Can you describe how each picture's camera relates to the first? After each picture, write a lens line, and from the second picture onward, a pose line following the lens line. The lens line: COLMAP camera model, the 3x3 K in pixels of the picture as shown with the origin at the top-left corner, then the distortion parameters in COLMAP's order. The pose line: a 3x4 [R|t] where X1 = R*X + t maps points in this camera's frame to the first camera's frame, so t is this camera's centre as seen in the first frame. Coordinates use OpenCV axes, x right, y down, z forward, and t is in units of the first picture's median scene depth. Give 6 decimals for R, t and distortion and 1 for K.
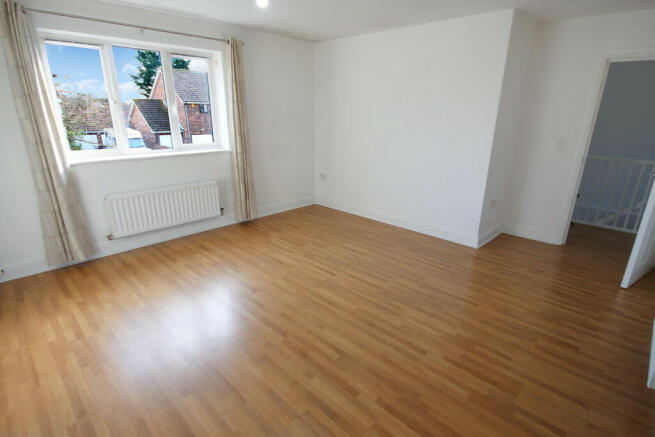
lens RADIAL K [[339.8, 0, 327.5], [0, 339.8, 229.7], [0, 0, 1]] dist [-0.002808, 0.000110]
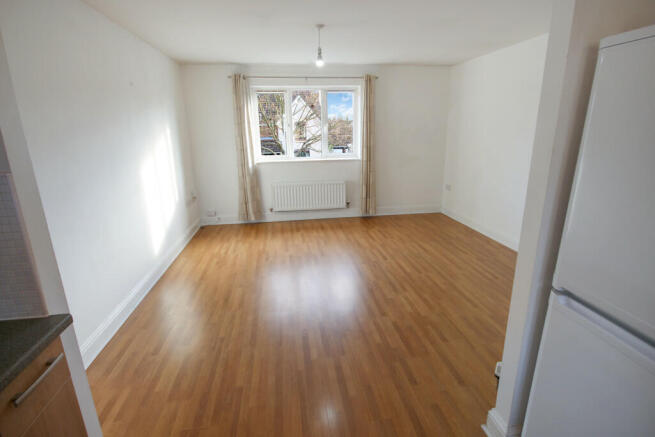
lens RADIAL K [[339.8, 0, 327.5], [0, 339.8, 229.7], [0, 0, 1]] dist [-0.002808, 0.000110]
pose [[0.789167, 0.153149, -0.594778, 0.520768], [-0.180194, 0.983529, 0.014161, 0.043019], [0.587150, 0.096000, 0.803765, -0.108756]]
